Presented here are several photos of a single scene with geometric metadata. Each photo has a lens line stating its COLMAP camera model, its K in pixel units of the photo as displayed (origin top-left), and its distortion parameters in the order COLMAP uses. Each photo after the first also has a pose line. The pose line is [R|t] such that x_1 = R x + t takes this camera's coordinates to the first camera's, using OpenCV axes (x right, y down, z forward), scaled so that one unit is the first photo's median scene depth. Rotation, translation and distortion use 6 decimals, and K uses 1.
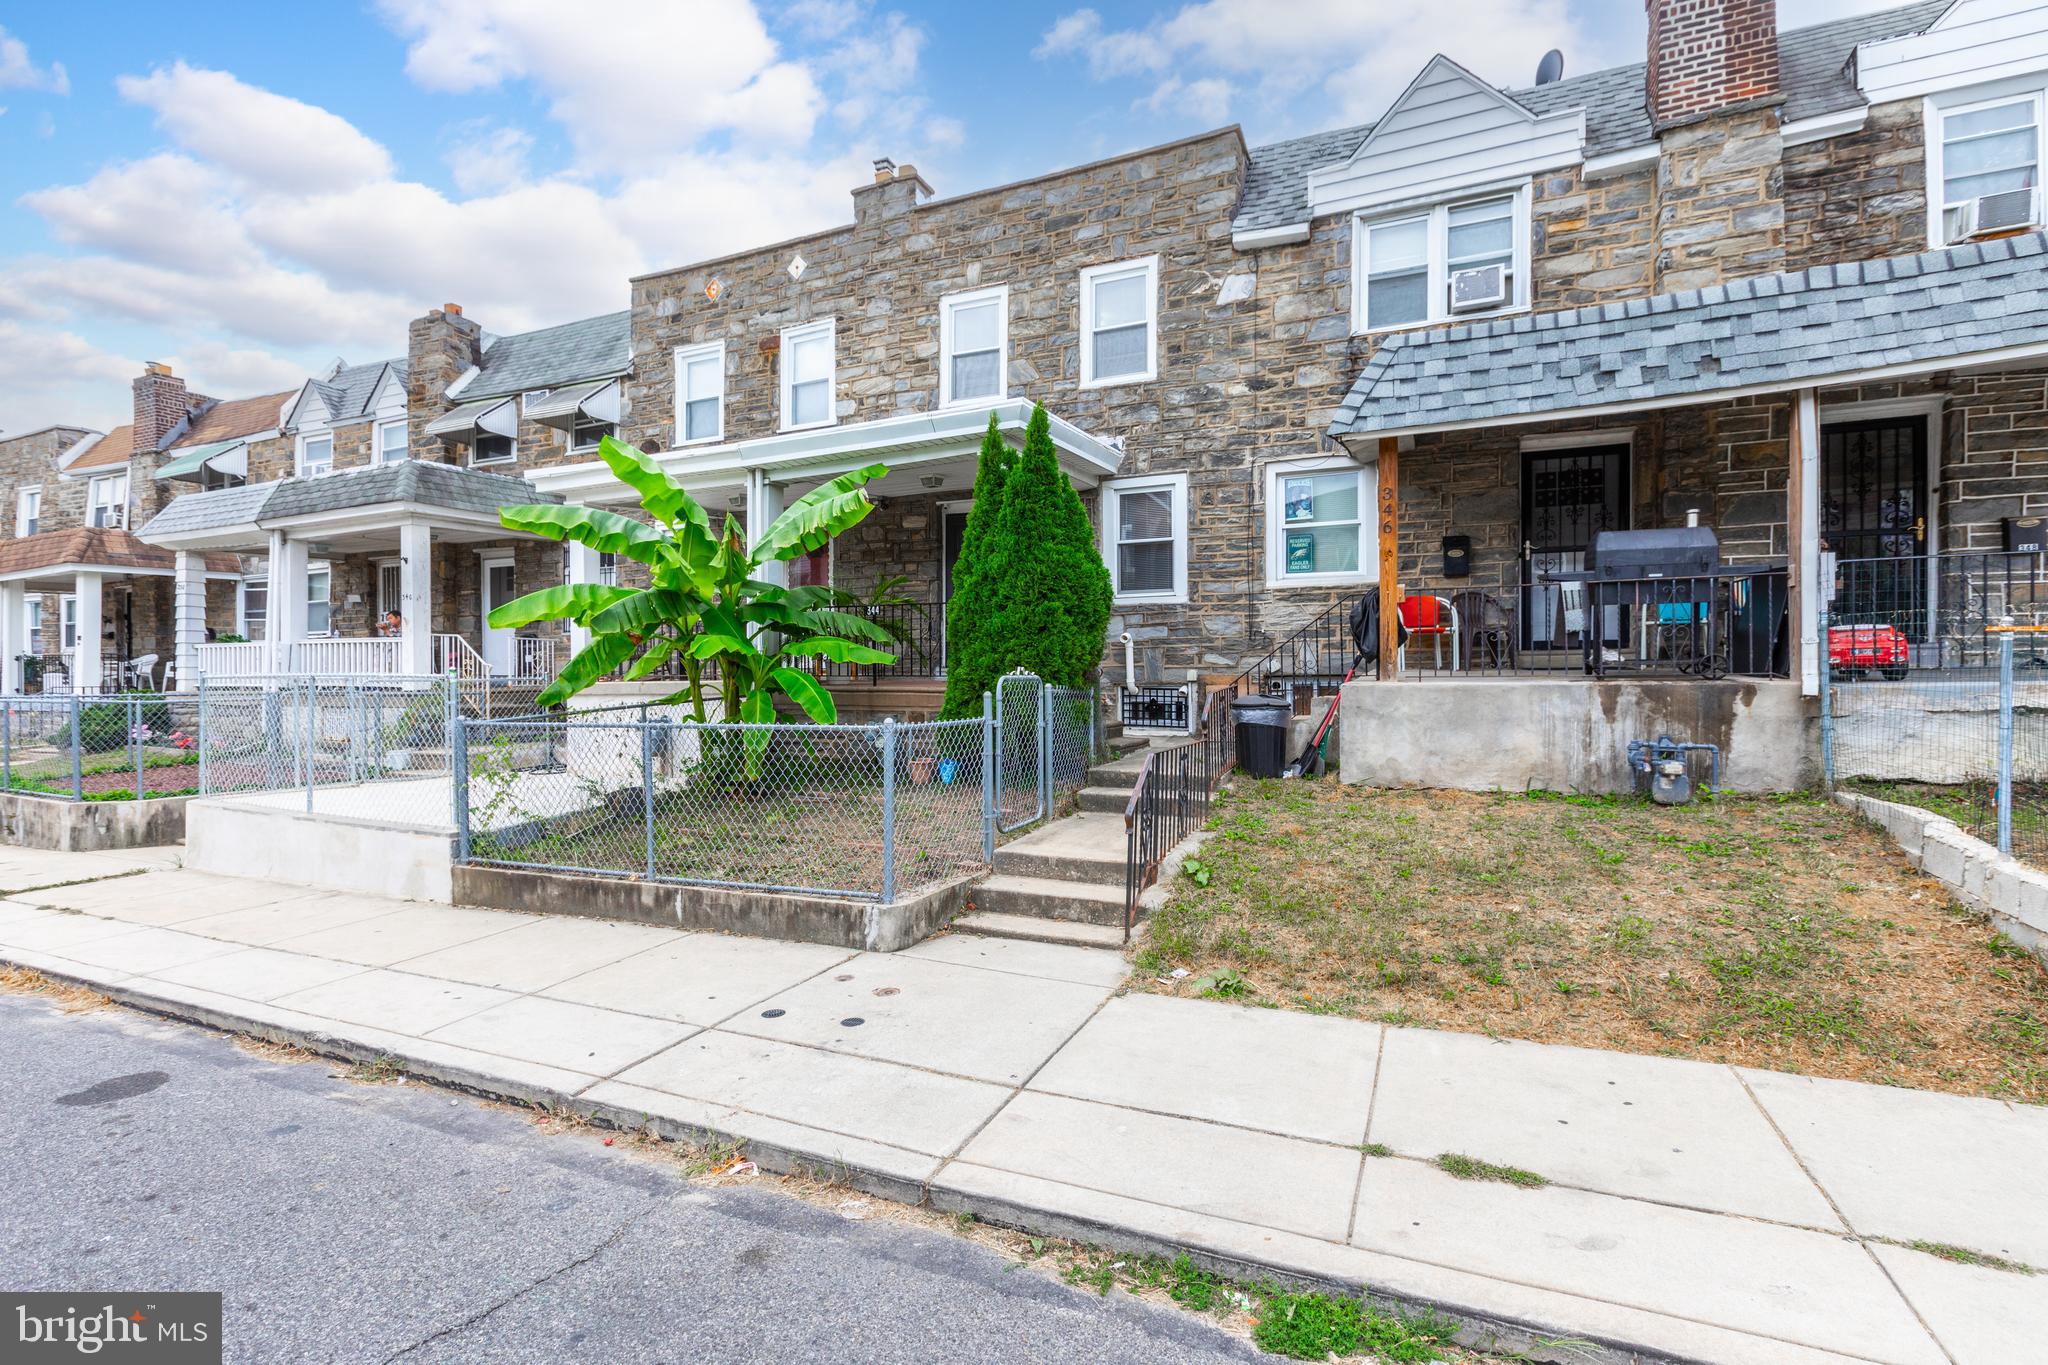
lens RADIAL K [[960.0, 0, 1033.0], [0, 960.0, 677.6], [0, 0, 1]] dist [-0.006127, 0.002817]
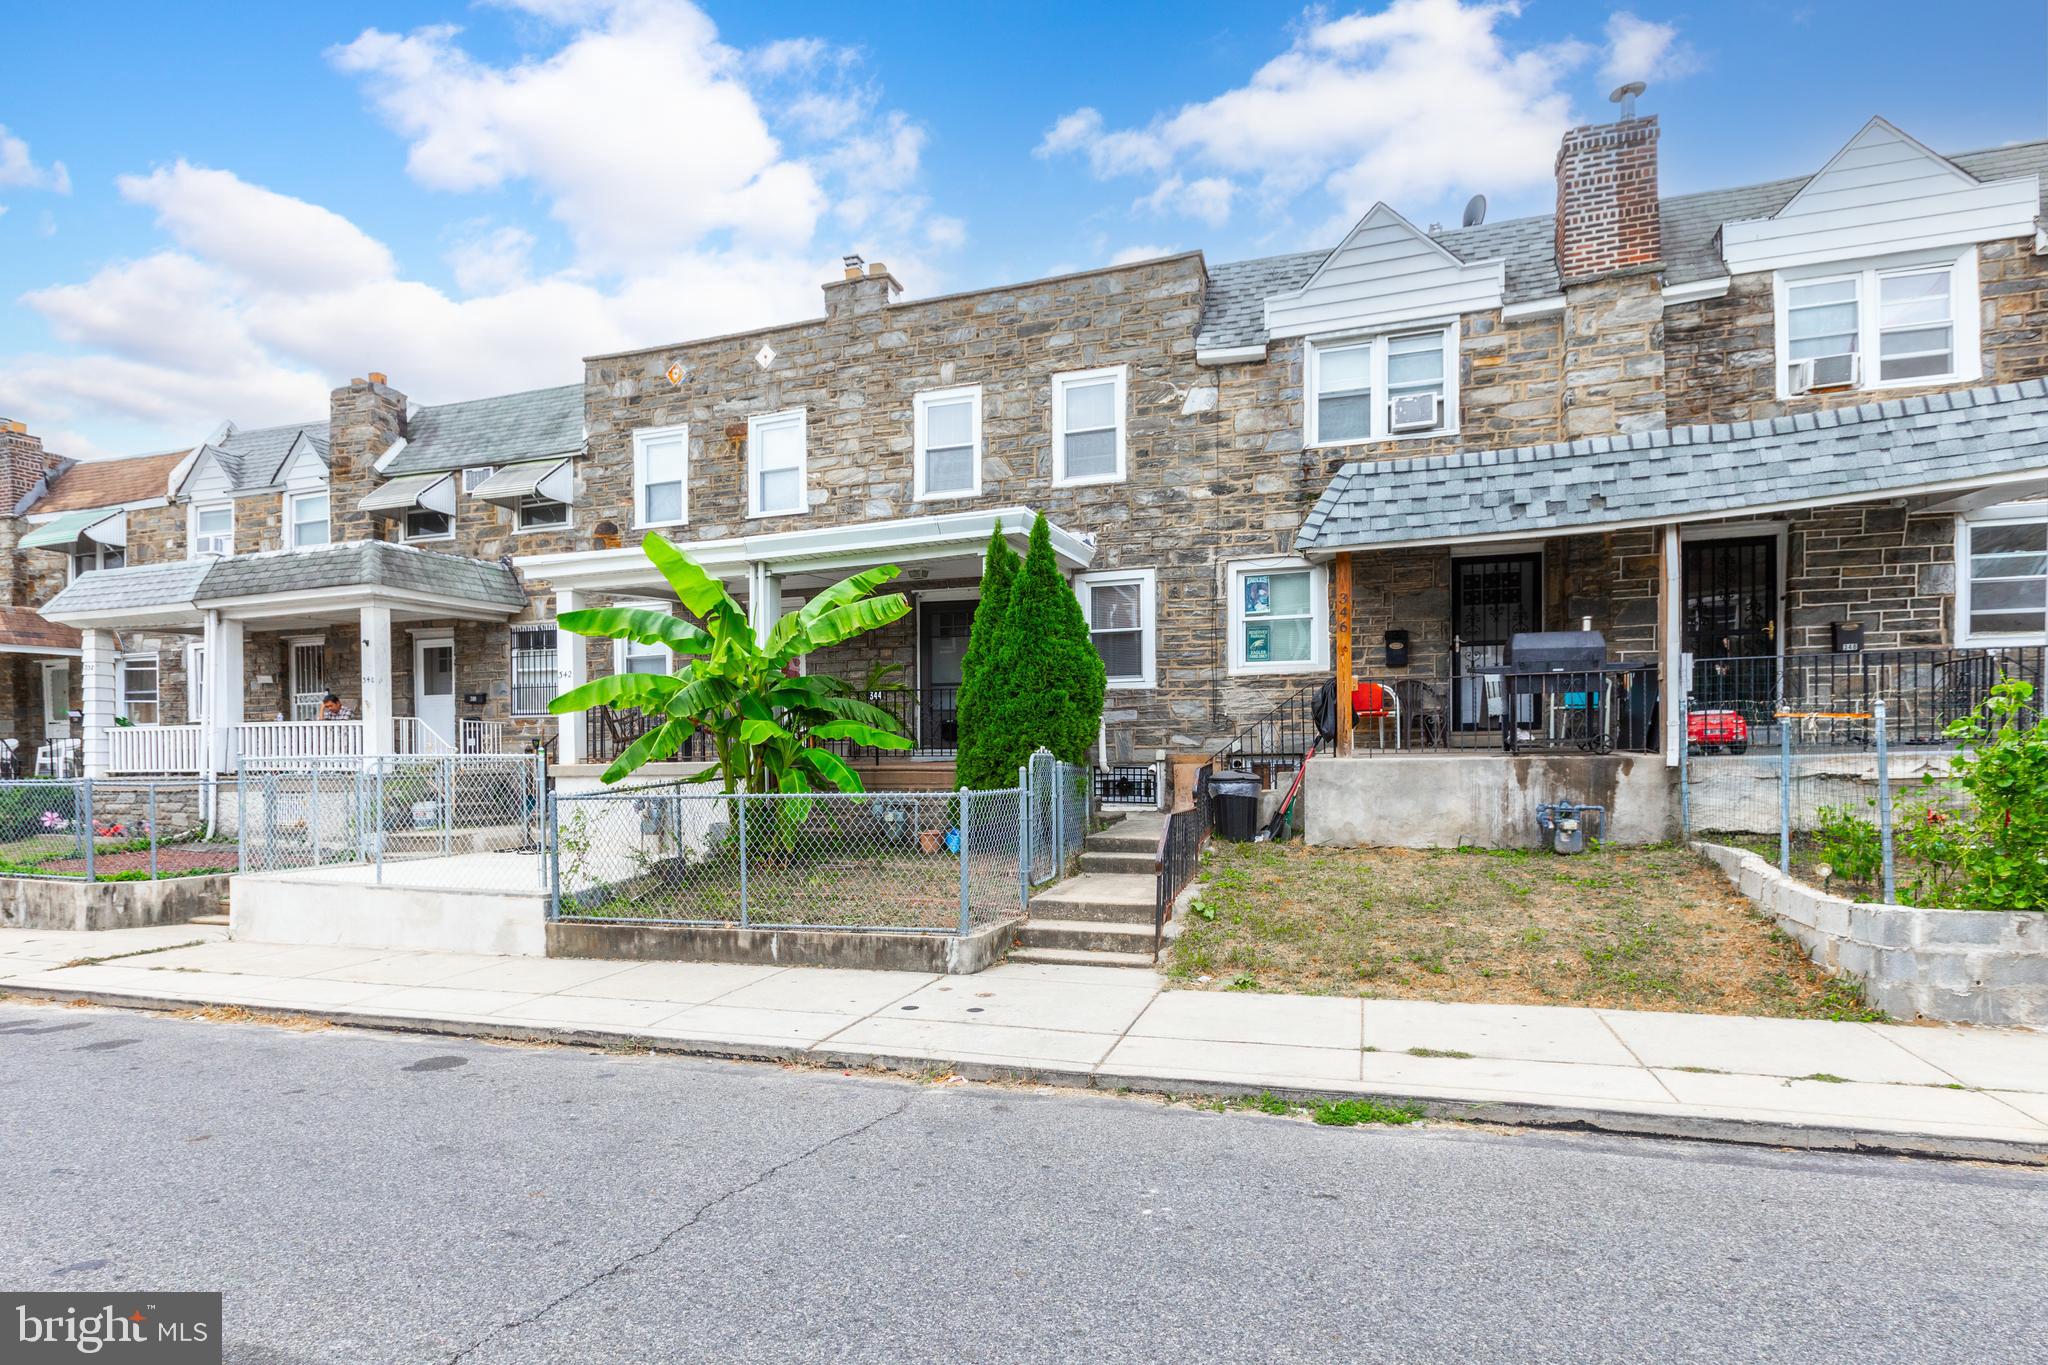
lens RADIAL K [[960.0, 0, 1059.4], [0, 960.0, 763.9], [0, 0, 1]] dist [-0.006127, 0.002817]
pose [[0.996453, -0.004706, 0.084024, -0.066389], [0.004344, 0.999980, 0.004488, 0.003899], [-0.084044, -0.004107, 0.996454, -0.124426]]
